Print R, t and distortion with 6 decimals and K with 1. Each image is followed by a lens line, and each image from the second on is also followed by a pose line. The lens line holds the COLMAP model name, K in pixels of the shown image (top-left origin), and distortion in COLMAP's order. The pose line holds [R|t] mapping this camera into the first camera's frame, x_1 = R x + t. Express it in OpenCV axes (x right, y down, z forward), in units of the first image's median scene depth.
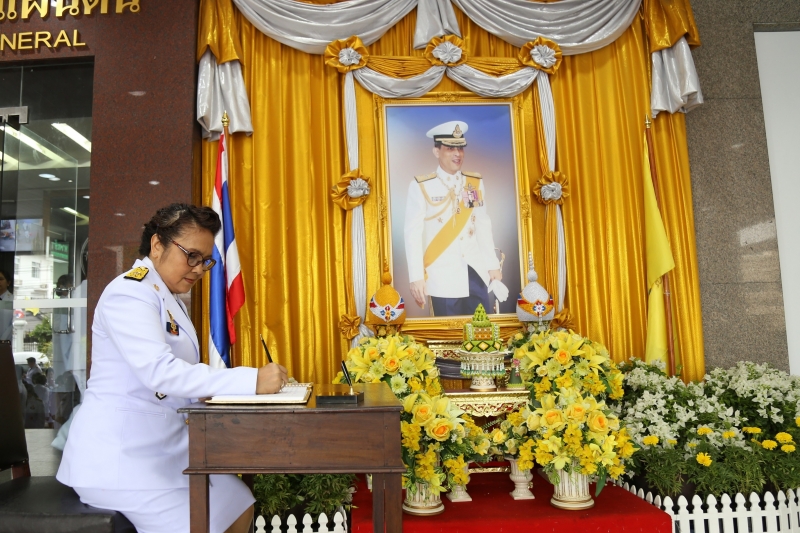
lens RADIAL K [[623.5, 0, 335.4], [0, 623.5, 272.3], [0, 0, 1]] dist [-0.124127, 0.071035]
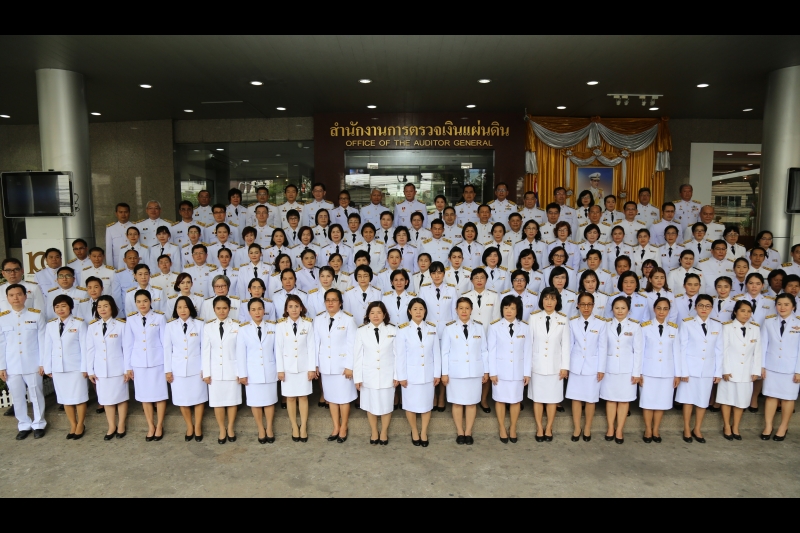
lens RADIAL K [[578.4, 0, 388.1], [0, 578.4, 256.8], [0, 0, 1]] dist [-0.123544, 0.097788]
pose [[0.998813, 0.019385, 0.044686, -1.103792], [-0.027634, 0.980984, 0.192110, -0.366874], [-0.040112, -0.193116, 0.980356, -2.139262]]
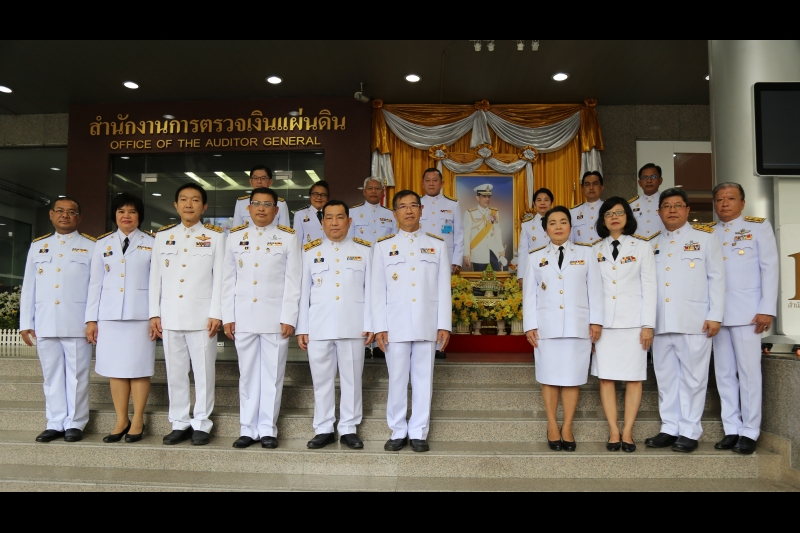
lens RADIAL K [[580.9, 0, 396.8], [0, 580.9, 303.6], [0, 0, 1]] dist [-0.105352, 0.054016]
pose [[0.999177, 0.030491, -0.026766, -0.061609], [-0.028720, 0.997523, 0.064207, 0.059888], [0.028658, -0.063386, 0.997578, -1.117537]]
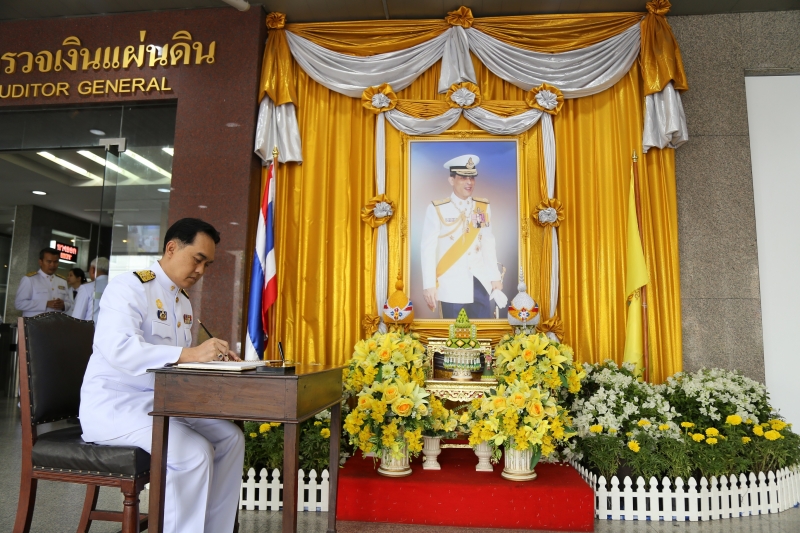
lens RADIAL K [[568.6, 0, 400.0], [0, 568.6, 266.5], [0, 0, 1]] dist [-0.108353, 0.072571]
pose [[0.996150, 0.029502, -0.082555, 0.161828], [-0.031250, 0.999312, -0.019961, -0.003796], [0.081909, 0.022464, 0.996387, -0.094320]]
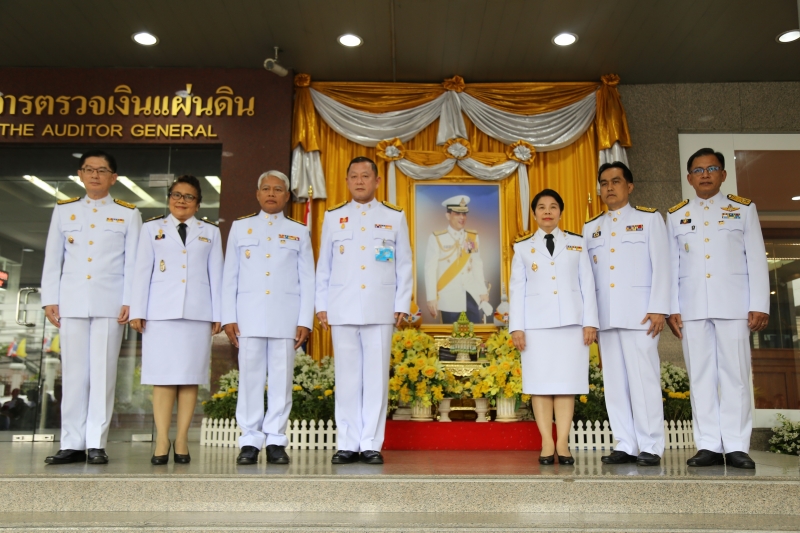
lens RADIAL K [[751.1, 0, 400.0], [0, 751.1, 266.5], [0, 0, 1]] dist [-0.003937, 0.021729]
pose [[0.999482, 0.030586, 0.009997, 0.031590], [-0.029715, 0.996516, -0.077933, 0.076784], [-0.012345, 0.077596, 0.996908, -0.832345]]
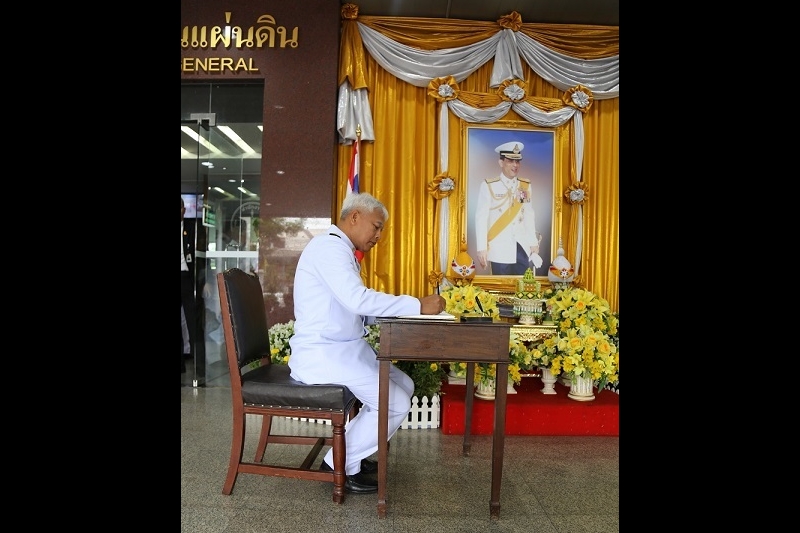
lens RADIAL K [[441.0, 0, 399.9], [0, 441.0, 306.4], [0, 0, 1]] dist [-0.119850, 0.062281]
pose [[0.998555, 0.048786, 0.022555, -0.081702], [-0.051487, 0.988674, 0.140971, 0.007965], [-0.015422, -0.141929, 0.989757, -0.051512]]
